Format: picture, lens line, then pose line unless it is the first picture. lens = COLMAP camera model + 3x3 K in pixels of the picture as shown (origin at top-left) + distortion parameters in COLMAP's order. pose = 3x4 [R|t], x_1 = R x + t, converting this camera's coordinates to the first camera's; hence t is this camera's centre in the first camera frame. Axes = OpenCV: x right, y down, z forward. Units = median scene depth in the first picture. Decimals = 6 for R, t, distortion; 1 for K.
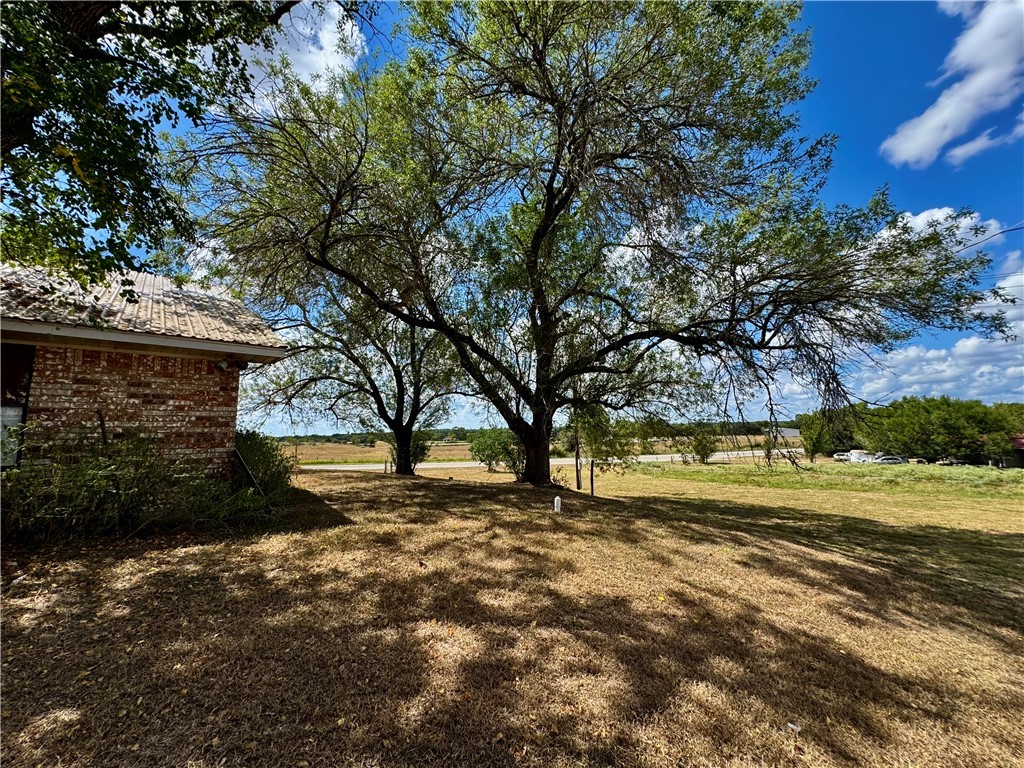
lens RADIAL K [[409.3, 0, 509.3], [0, 409.3, 387.2], [0, 0, 1]] dist [0.003823, -0.000279]
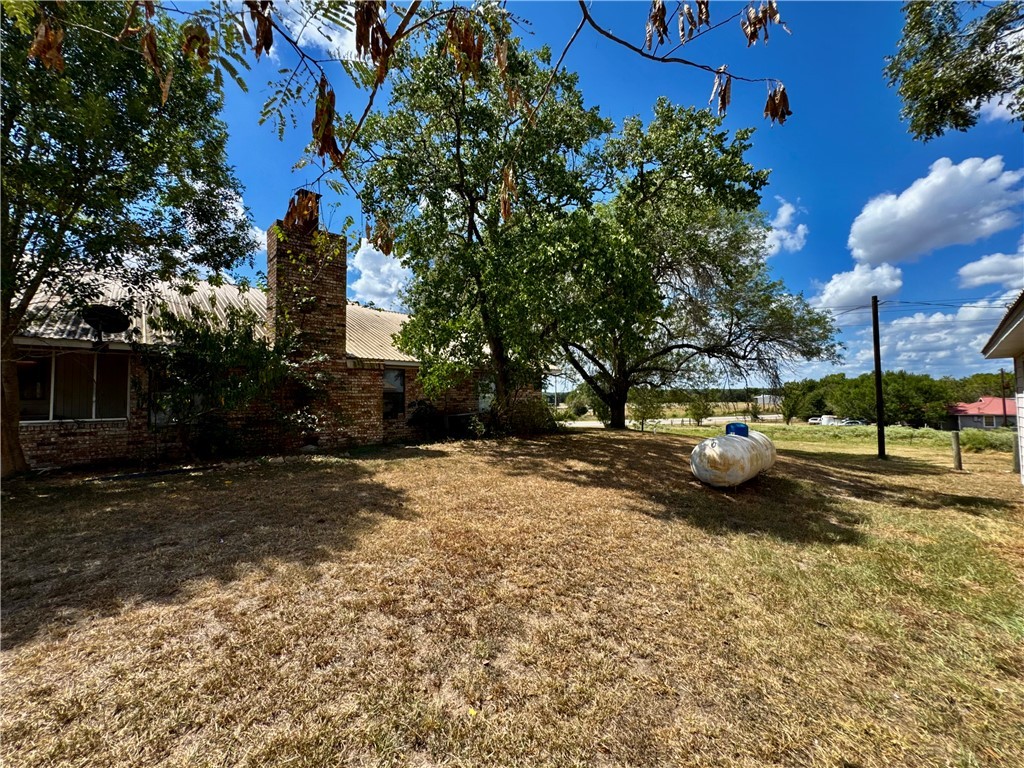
lens RADIAL K [[409.3, 0, 516.8], [0, 409.3, 389.3], [0, 0, 1]] dist [0.003823, -0.000279]
pose [[0.999569, 0.009646, 0.027723, -0.092919], [-0.012155, 0.995702, 0.091818, -0.021489], [-0.026718, -0.092115, 0.995390, -0.168397]]
